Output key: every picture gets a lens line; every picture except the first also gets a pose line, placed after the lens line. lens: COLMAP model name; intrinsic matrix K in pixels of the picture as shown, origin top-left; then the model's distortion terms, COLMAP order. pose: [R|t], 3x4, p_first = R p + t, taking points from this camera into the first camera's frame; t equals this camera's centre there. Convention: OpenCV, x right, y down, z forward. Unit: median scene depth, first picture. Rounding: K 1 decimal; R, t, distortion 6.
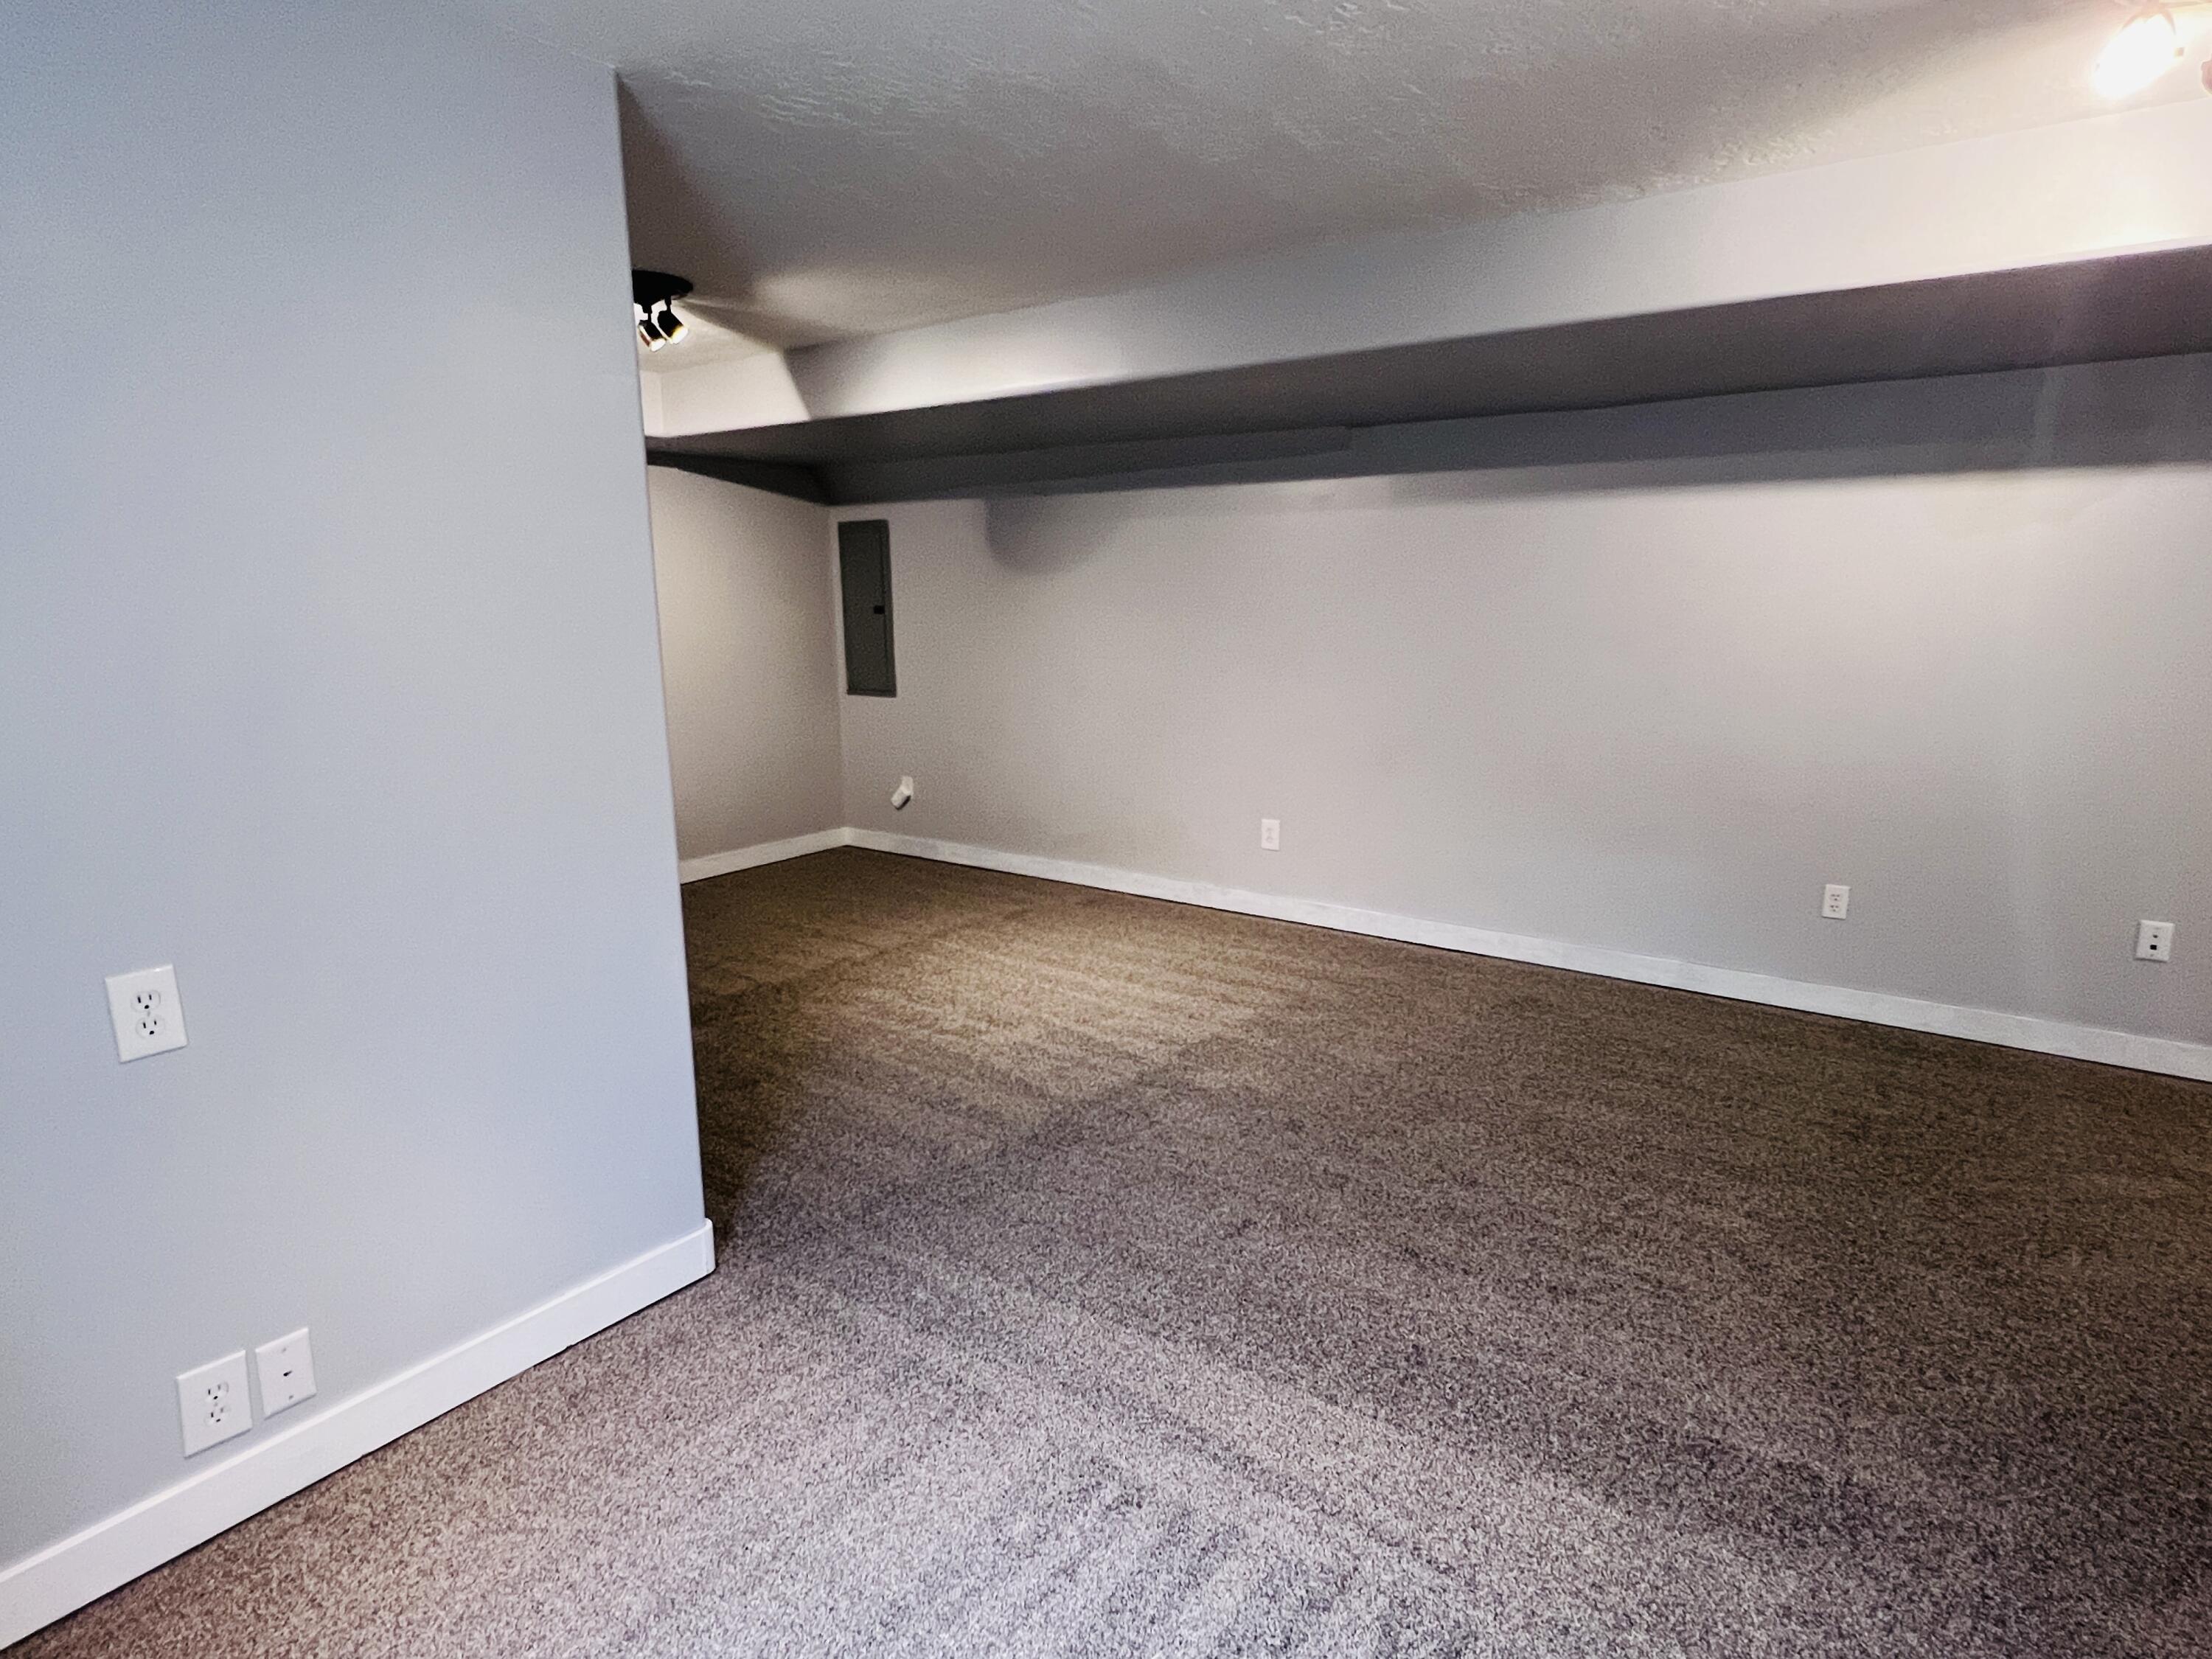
lens RADIAL K [[1190.7, 0, 1096.4], [0, 1190.7, 833.4], [0, 0, 1]] dist [0.001732, 0.000088]
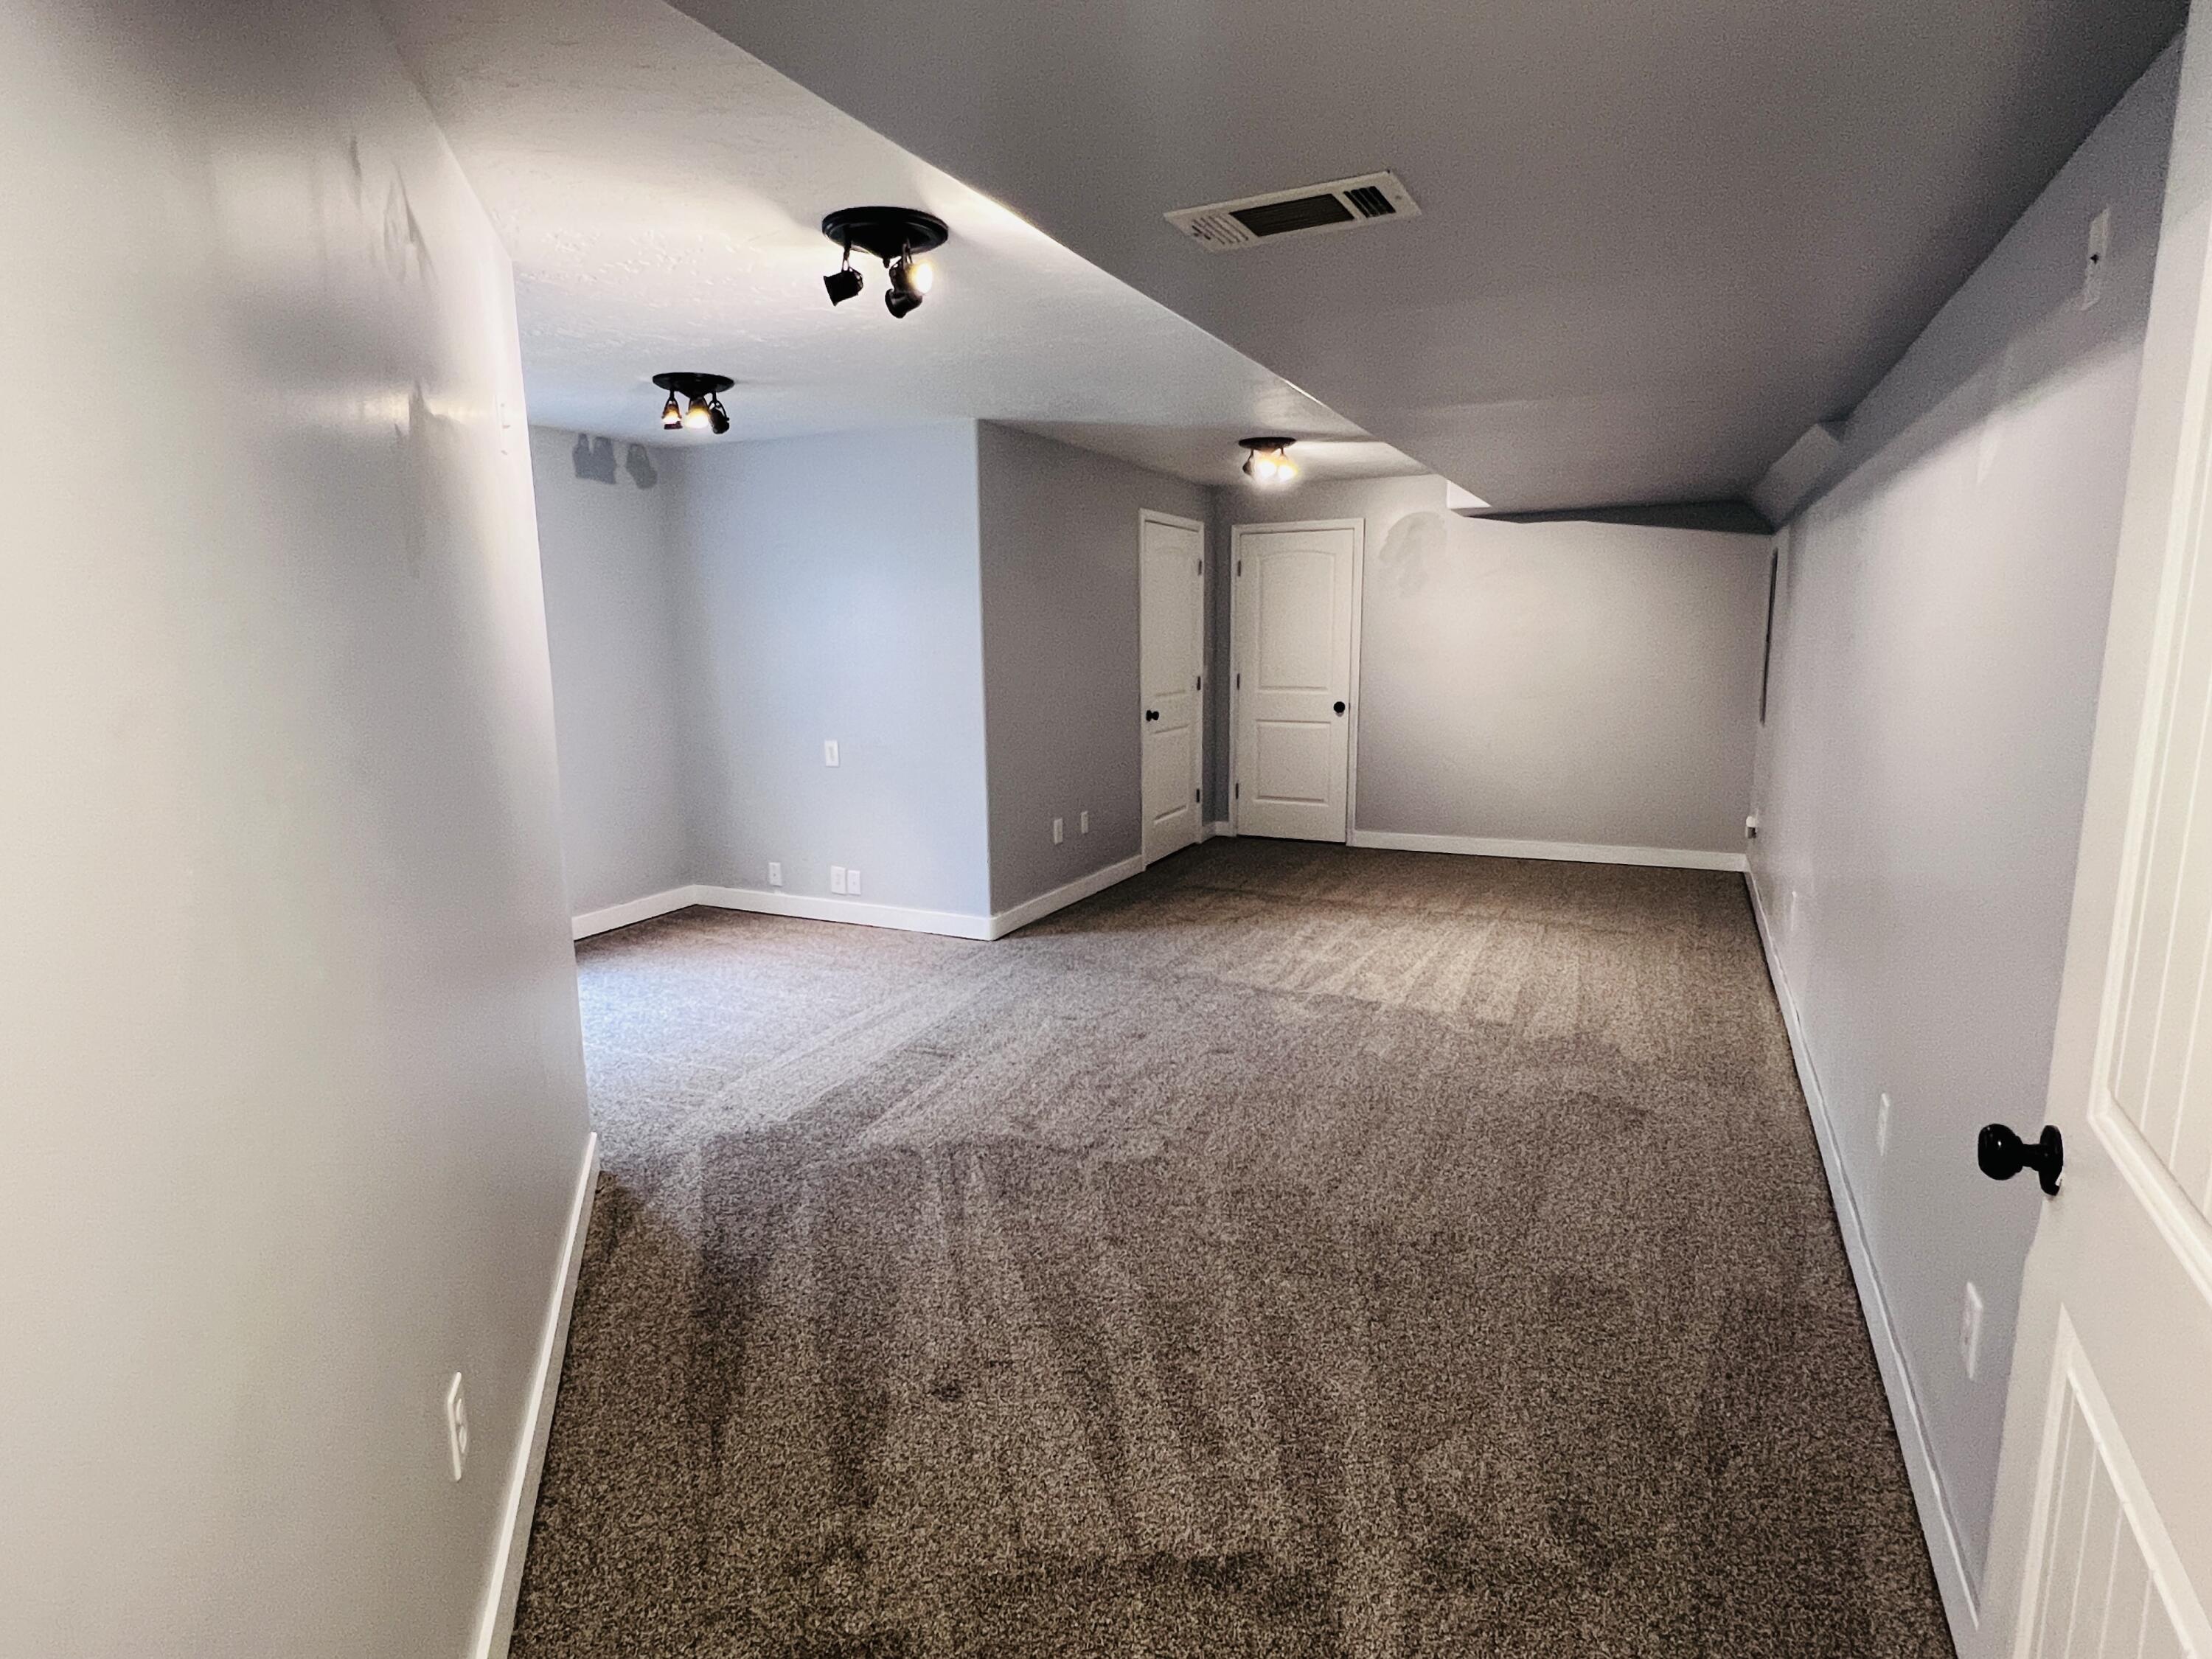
lens RADIAL K [[1174.5, 0, 1100.7], [0, 1174.5, 831.1], [0, 0, 1]] dist [0.000676, -0.000785]
pose [[0.184816, 0.170378, -0.967892, 1.143864], [-0.188375, 0.972738, 0.135261, -0.100454], [0.964551, 0.157328, 0.211872, 0.464242]]
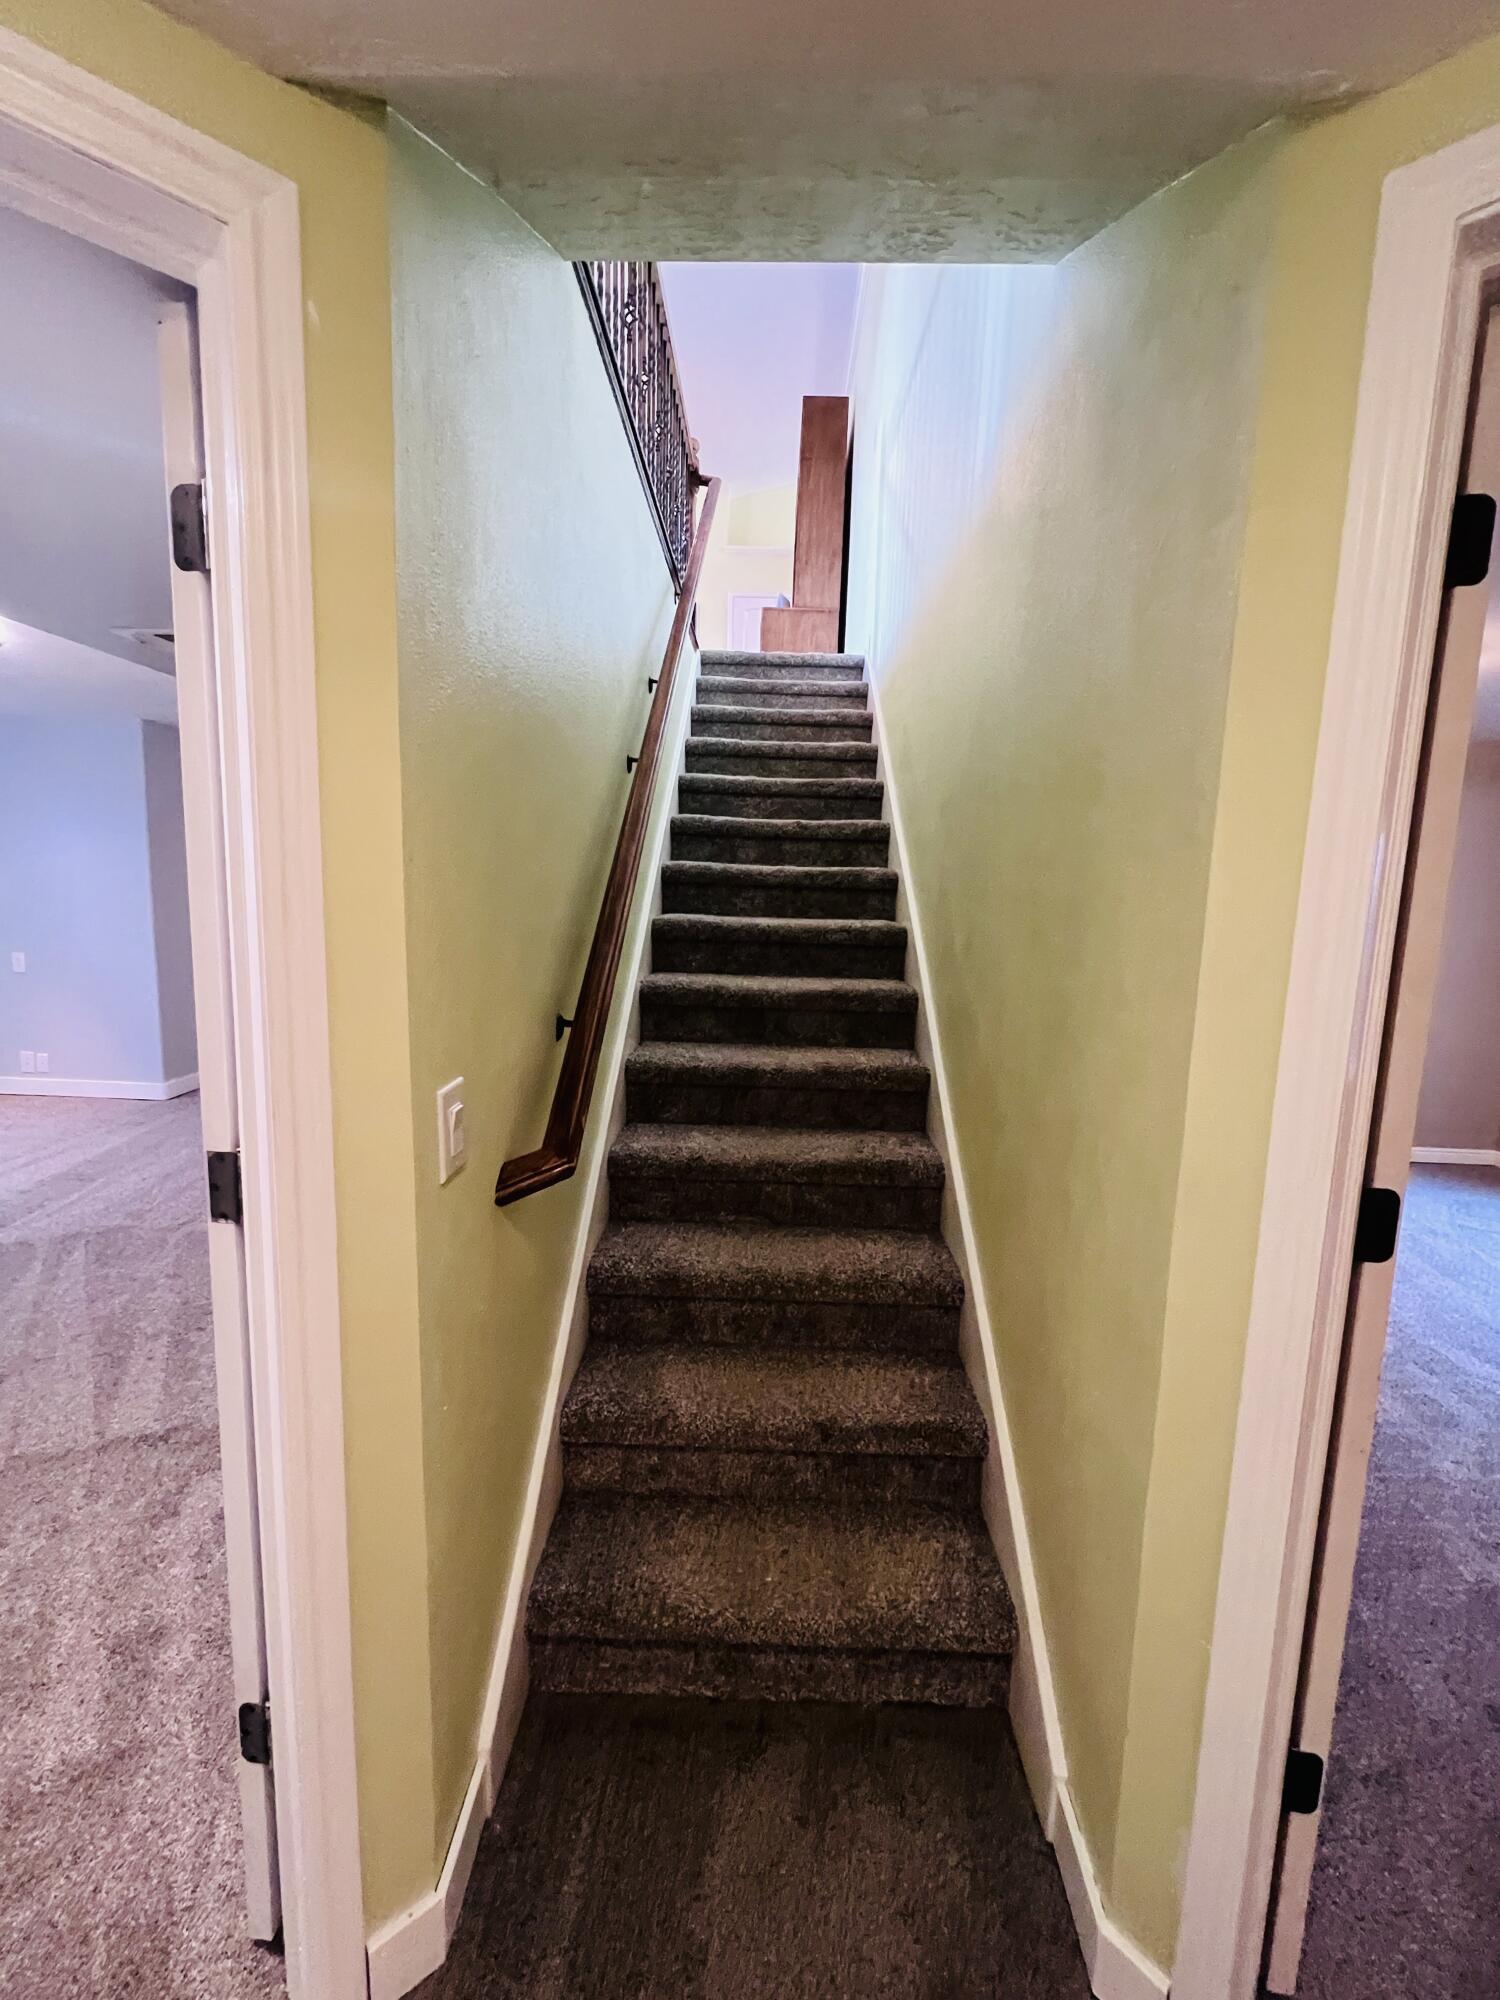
lens RADIAL K [[828.7, 0, 757.4], [0, 828.7, 996.0], [0, 0, 1]] dist [0.008674, -0.000611]
pose [[0.563283, 0.128198, -0.816258, 1.392578], [-0.197706, 0.980105, 0.017498, -0.135839], [0.802262, 0.151523, 0.577423, 0.612716]]
